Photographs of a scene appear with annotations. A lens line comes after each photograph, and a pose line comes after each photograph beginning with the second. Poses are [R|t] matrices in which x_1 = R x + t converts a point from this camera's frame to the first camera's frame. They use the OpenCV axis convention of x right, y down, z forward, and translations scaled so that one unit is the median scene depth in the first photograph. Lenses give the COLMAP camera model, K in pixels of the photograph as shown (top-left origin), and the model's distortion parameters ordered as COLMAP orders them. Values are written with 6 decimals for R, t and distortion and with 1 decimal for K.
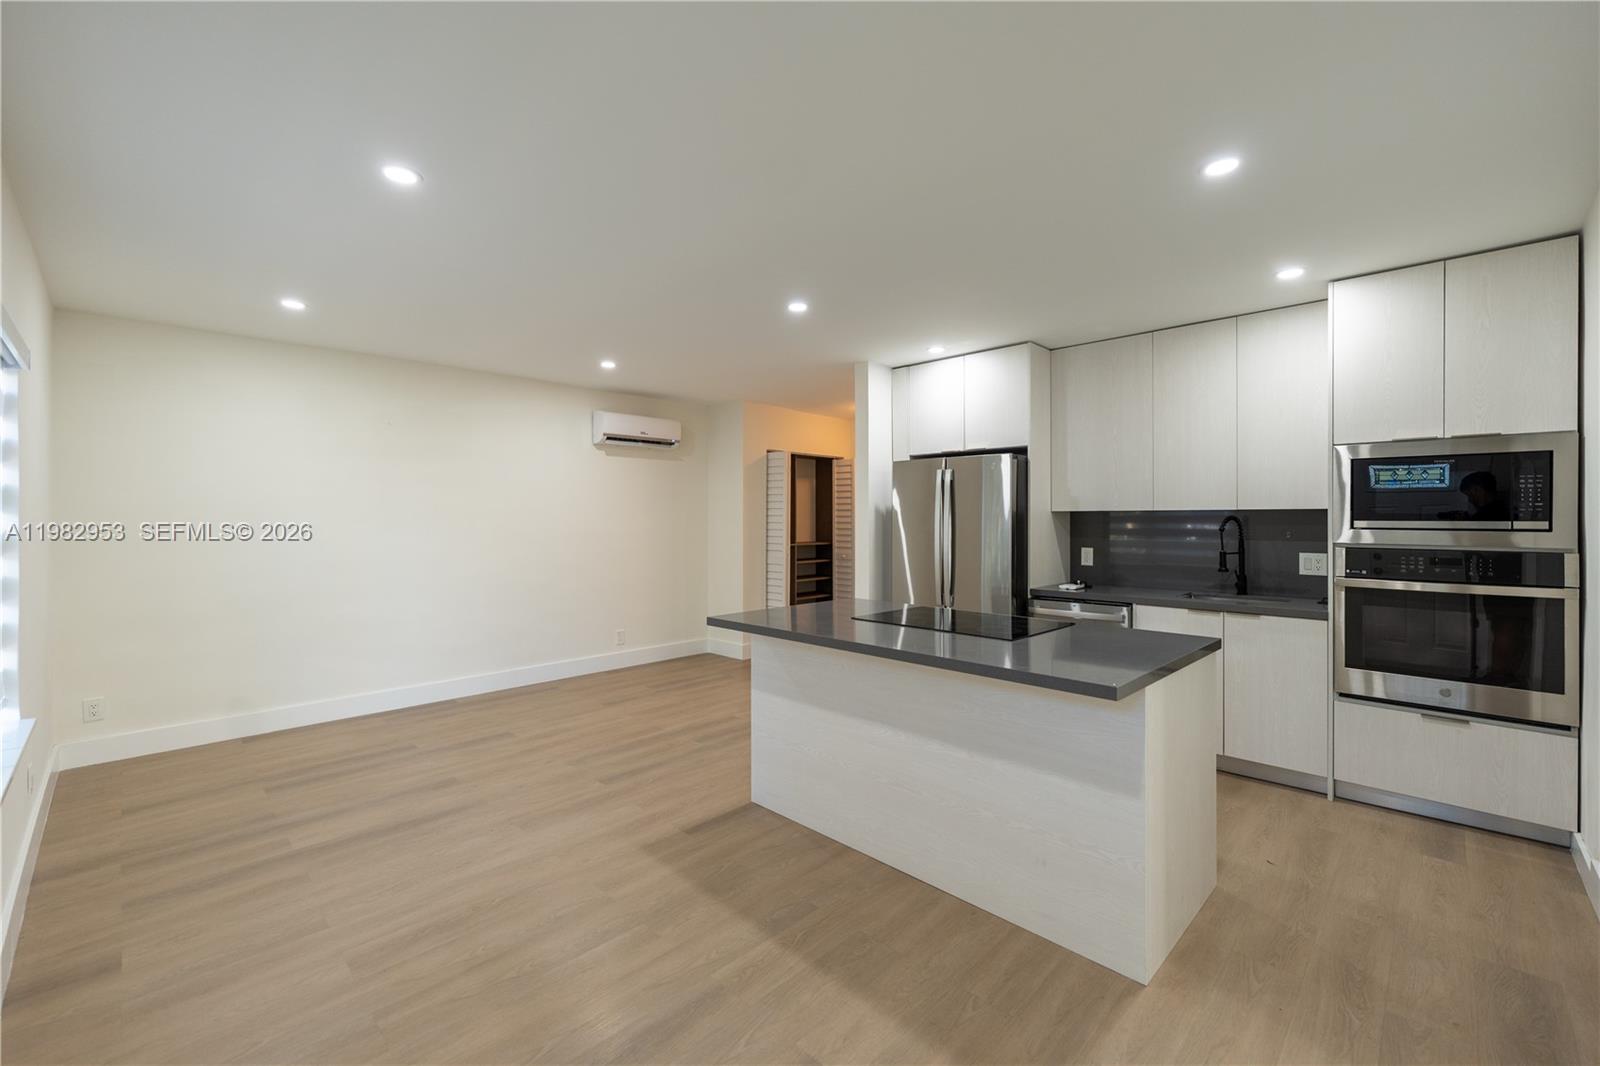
lens RADIAL K [[661.6, 0, 797.3], [0, 661.6, 508.2], [0, 0, 1]] dist [0.001088, 0.000066]
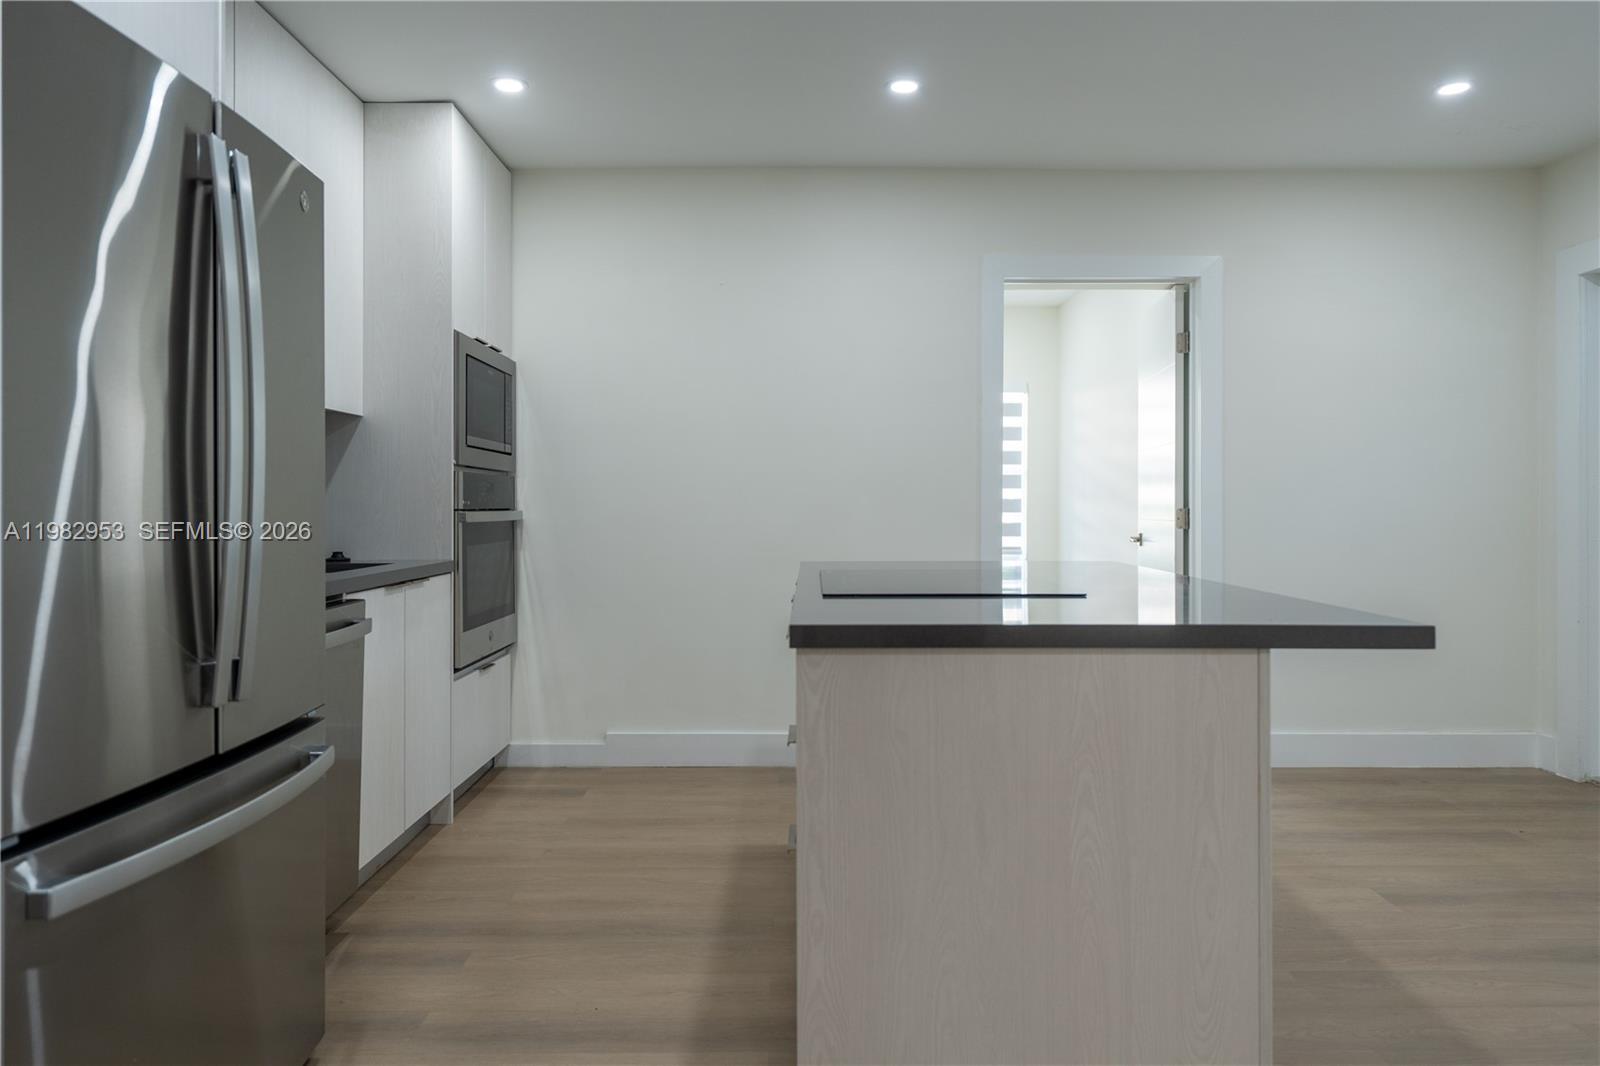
lens RADIAL K [[1071.9, 0, 804.4], [0, 1071.9, 499.6], [0, 0, 1]] dist [0.001348, -0.000607]
pose [[-0.712303, 0.000296, 0.701872, -0.285526], [-0.011957, 0.999850, -0.012556, 0.102382], [-0.701770, -0.017336, -0.712193, 1.587850]]
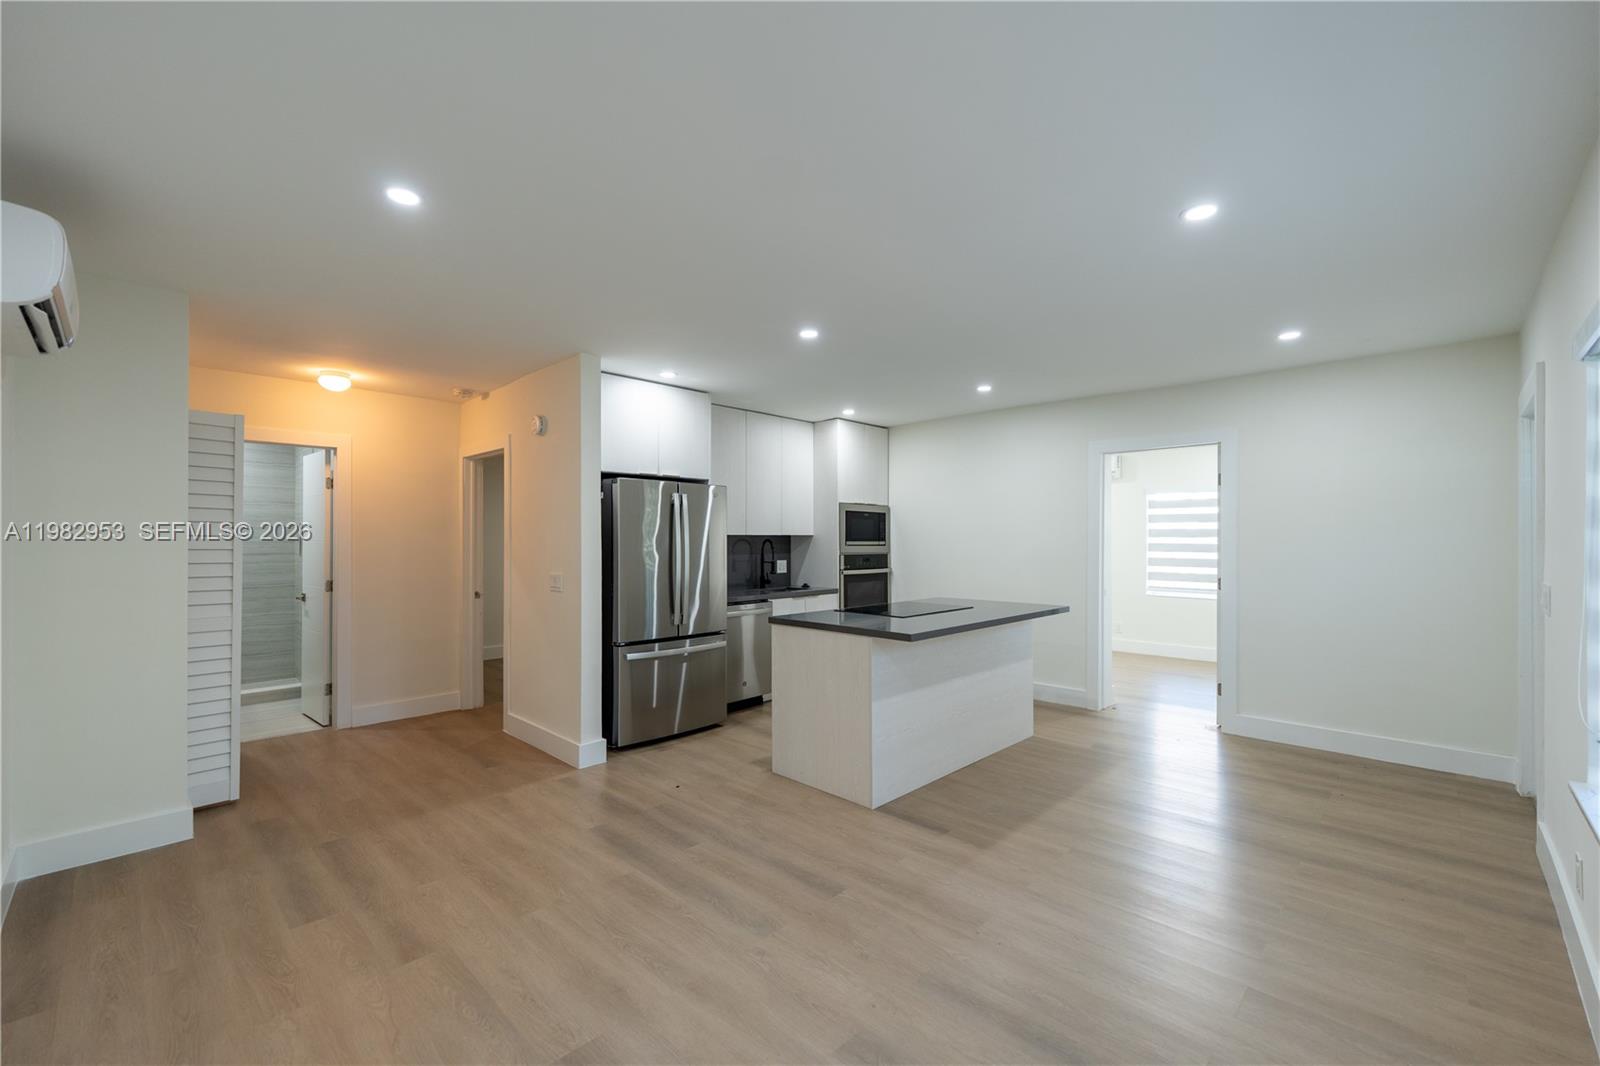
lens RADIAL K [[660.0, 0, 800.0], [0, 660.0, 533.0], [0, 0, 1]] dist [0.000095, -0.000129]
pose [[-0.005904, 0.011128, 0.999921, -1.135952], [-0.011322, 0.999873, -0.011194, 0.017998], [-0.999918, -0.011387, -0.005777, 1.143138]]
